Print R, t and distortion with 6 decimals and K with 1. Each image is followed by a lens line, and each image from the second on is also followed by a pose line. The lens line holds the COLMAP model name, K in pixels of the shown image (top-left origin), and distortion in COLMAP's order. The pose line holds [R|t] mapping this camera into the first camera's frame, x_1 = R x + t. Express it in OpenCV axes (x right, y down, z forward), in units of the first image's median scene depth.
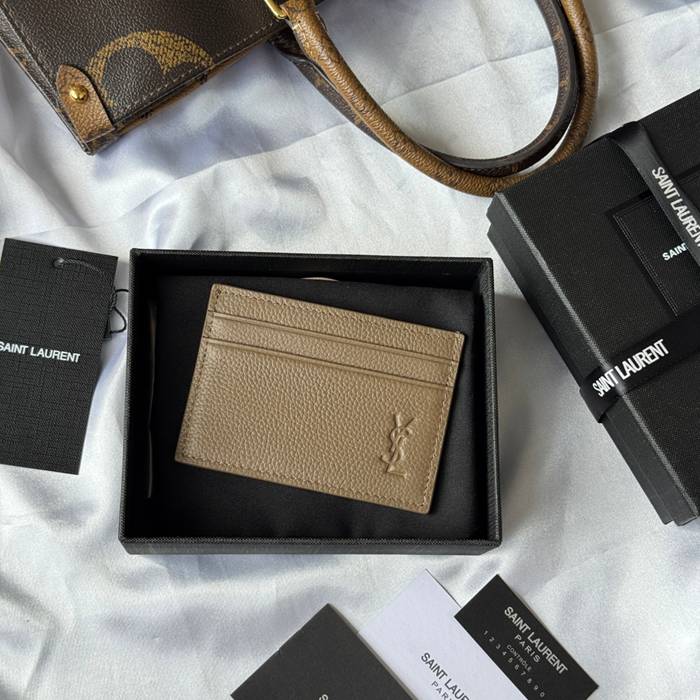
lens RADIAL K [[1353.6, 0, 343.6], [0, 1353.6, 356.0], [0, 0, 1]] dist [0.119688, 0.000000]
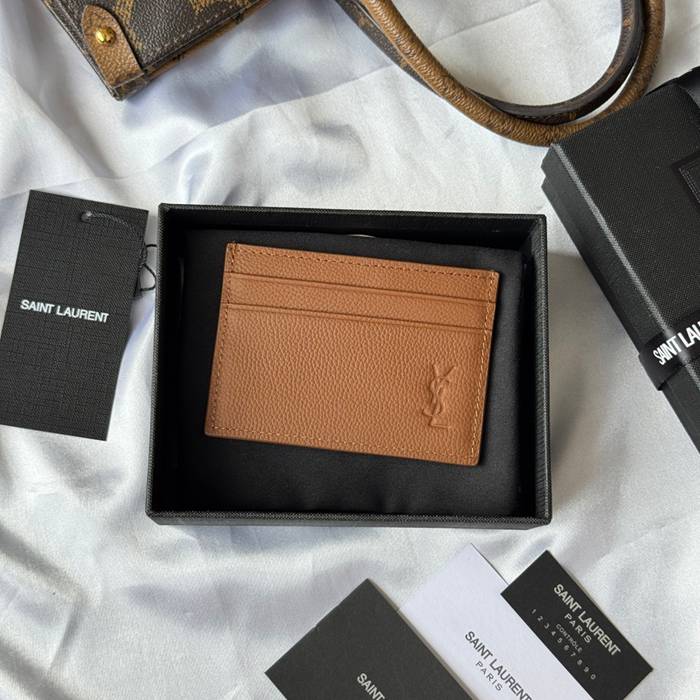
lens RADIAL K [[1353.6, 0, 343.4], [0, 1353.6, 353.8], [0, 0, 1]] dist [0.119688, 0.000000]
pose [[0.999365, 0.008260, -0.034666, 0.003358], [-0.006460, 0.998641, 0.051717, -0.023847], [0.035046, -0.051460, 0.998060, 0.058871]]
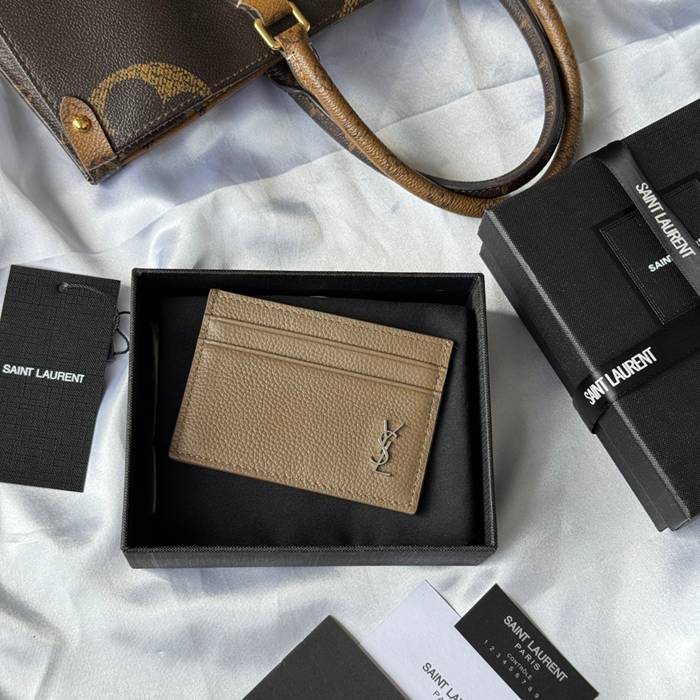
lens RADIAL K [[1353.6, 0, 348.7], [0, 1353.6, 345.8], [0, 0, 1]] dist [0.119688, 0.000000]
pose [[0.999820, -0.017980, -0.006025, 0.012435], [0.017603, 0.998177, -0.057739, 0.040053], [0.007053, 0.057622, 0.998314, -0.024790]]
